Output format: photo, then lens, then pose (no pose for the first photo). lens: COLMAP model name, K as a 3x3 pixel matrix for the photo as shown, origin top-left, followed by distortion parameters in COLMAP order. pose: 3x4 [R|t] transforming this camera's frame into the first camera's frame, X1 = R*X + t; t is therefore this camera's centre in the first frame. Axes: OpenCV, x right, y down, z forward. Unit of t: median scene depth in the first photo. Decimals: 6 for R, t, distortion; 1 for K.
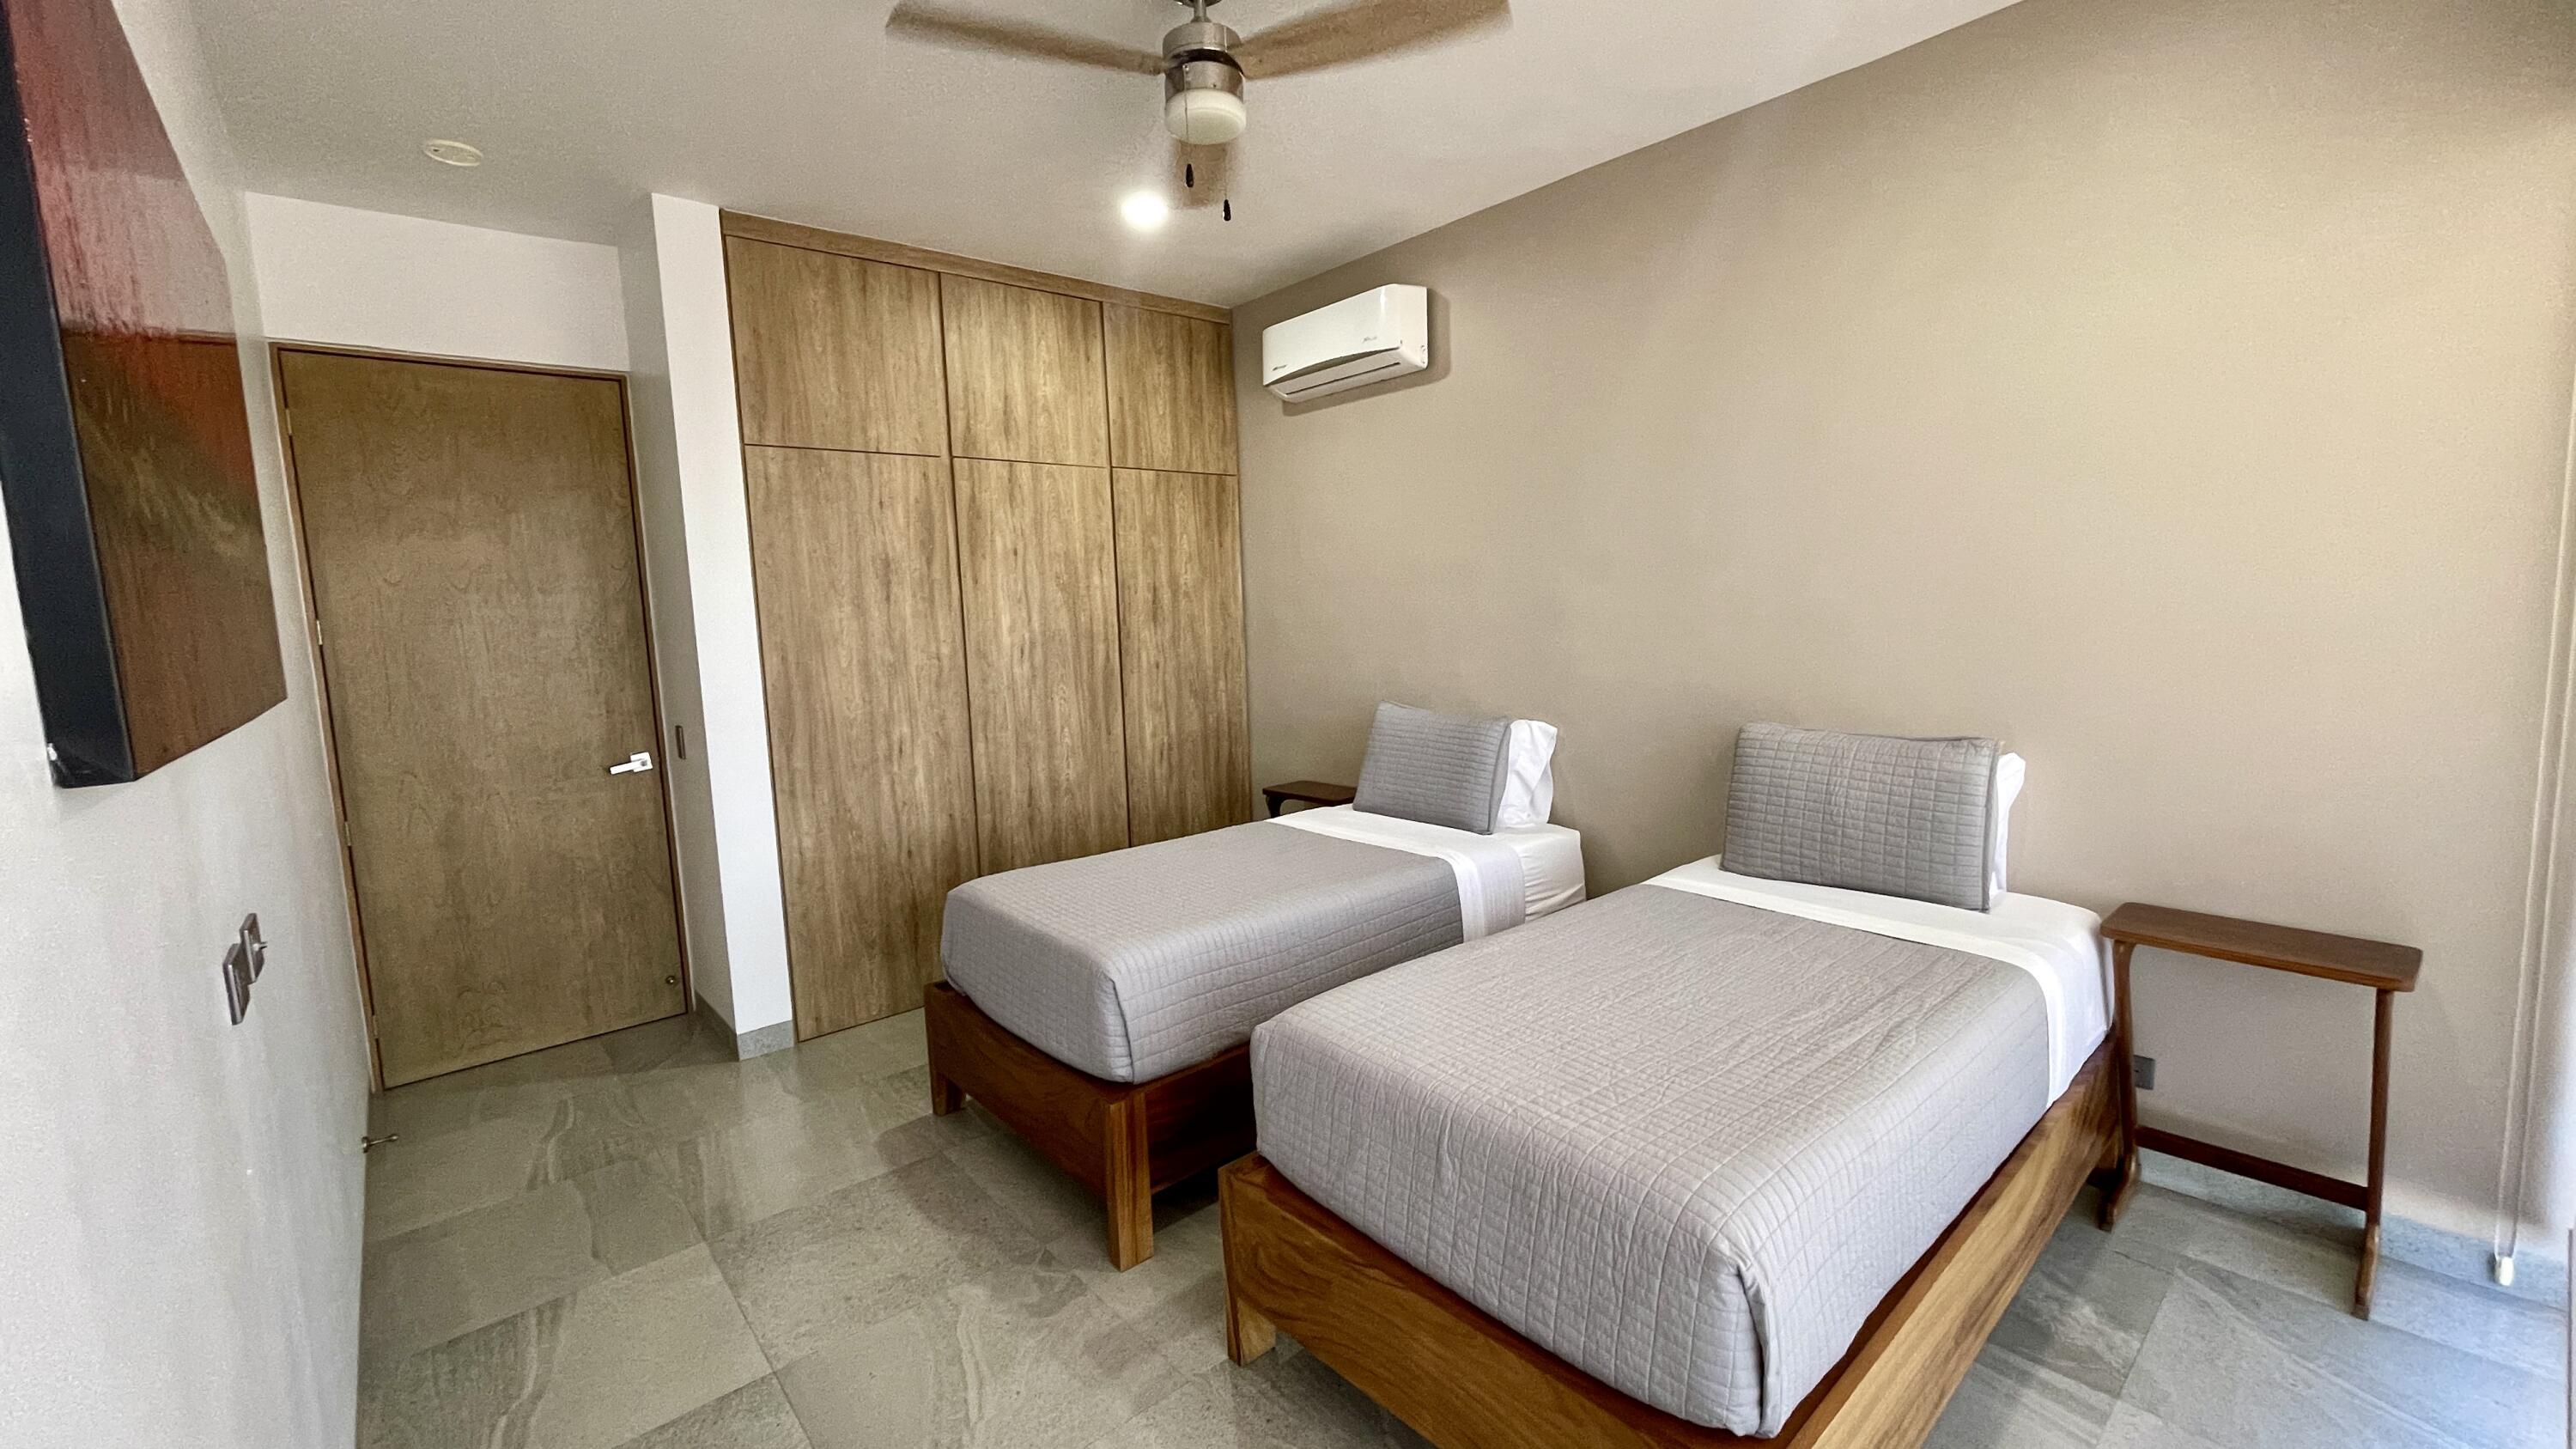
lens RADIAL K [[1021.7, 0, 1288.0], [0, 1021.7, 724.5], [0, 0, 1]] dist [0.047018, 0.000038]
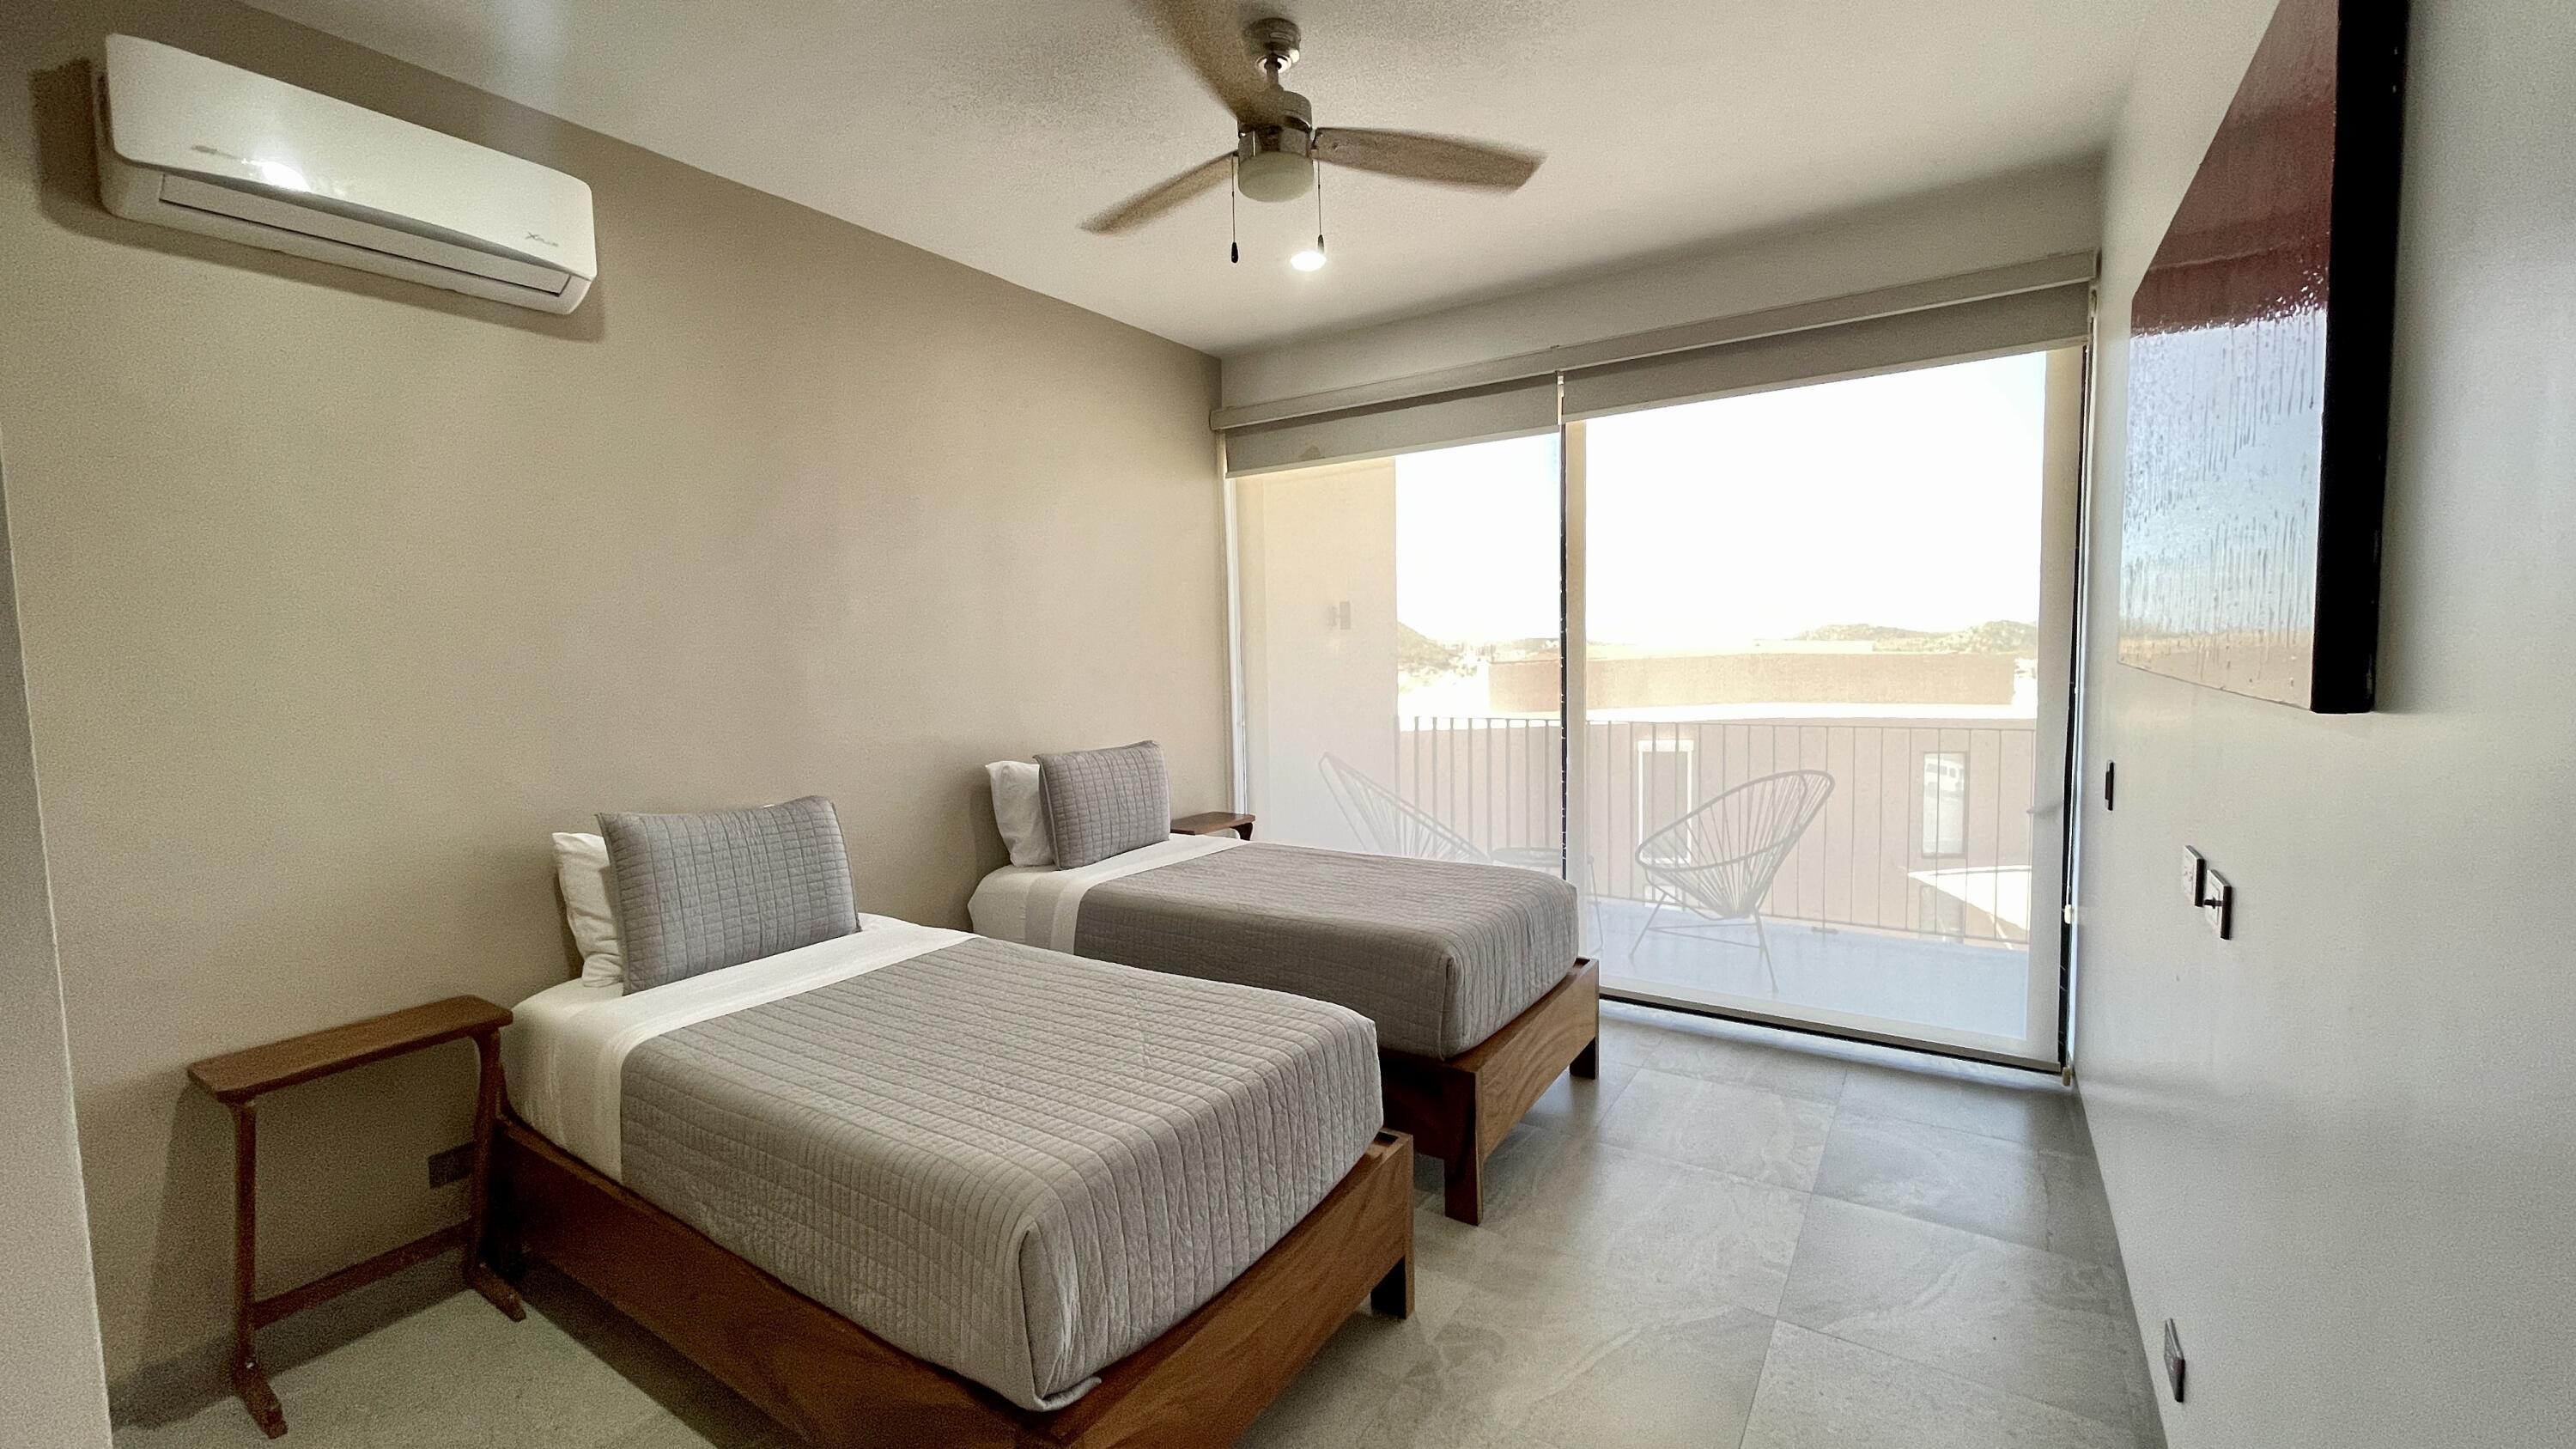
lens RADIAL K [[1021.7, 0, 1288.0], [0, 1021.7, 724.5], [0, 0, 1]] dist [0.047018, 0.000038]
pose [[-0.264748, -0.026721, 0.963947, -1.055548], [0.135712, 0.988635, 0.064679, -0.099995], [-0.954720, 0.147943, -0.258112, 1.278228]]
